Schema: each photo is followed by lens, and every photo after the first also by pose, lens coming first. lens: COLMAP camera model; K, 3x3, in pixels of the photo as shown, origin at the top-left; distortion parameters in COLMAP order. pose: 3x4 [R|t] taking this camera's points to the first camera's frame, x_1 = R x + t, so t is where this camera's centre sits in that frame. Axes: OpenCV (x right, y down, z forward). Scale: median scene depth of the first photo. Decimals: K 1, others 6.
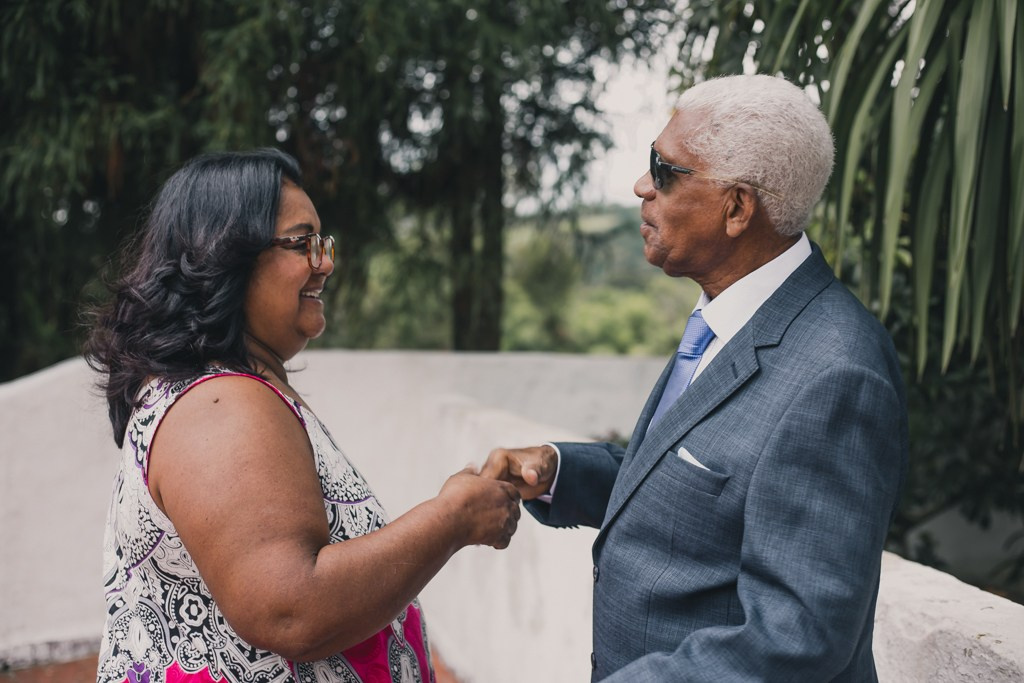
lens RADIAL K [[1559.5, 0, 509.8], [0, 1559.5, 347.9], [0, 0, 1]] dist [0.052359, 0.000000]
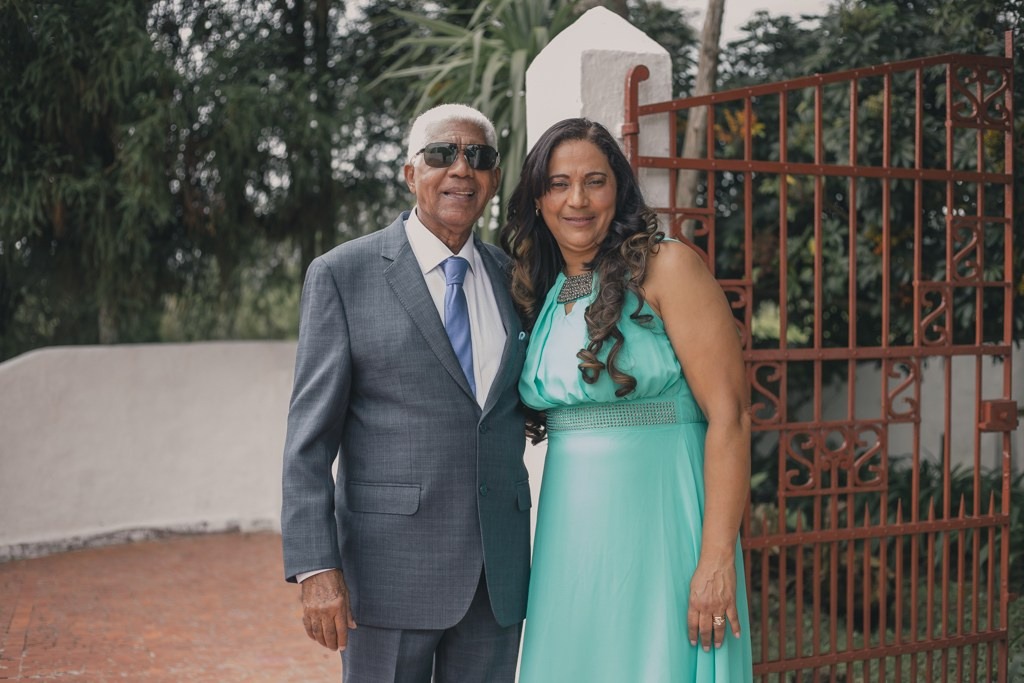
lens RADIAL K [[1559.5, 0, 502.1], [0, 1559.5, 352.0], [0, 0, 1]] dist [0.052359, 0.000000]
pose [[0.998339, -0.028190, 0.050254, 0.087227], [0.028777, 0.999525, -0.010999, 0.040698], [-0.049920, 0.012427, 0.998676, -0.502102]]
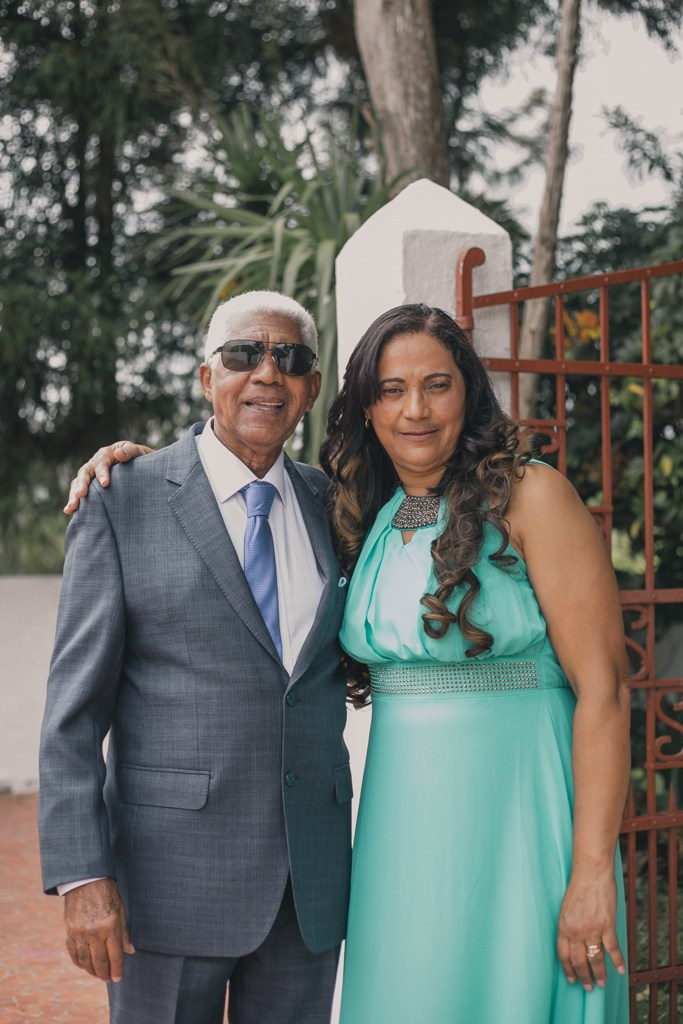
lens RADIAL K [[1653.6, 0, 348.6], [0, 1653.6, 506.7], [0, 0, 1]] dist [0.035016, 0.000000]
pose [[0.996417, -0.032560, 0.078051, 0.088593], [0.036739, 0.997934, -0.052716, 0.034225], [-0.076174, 0.055394, 0.995555, -0.423660]]
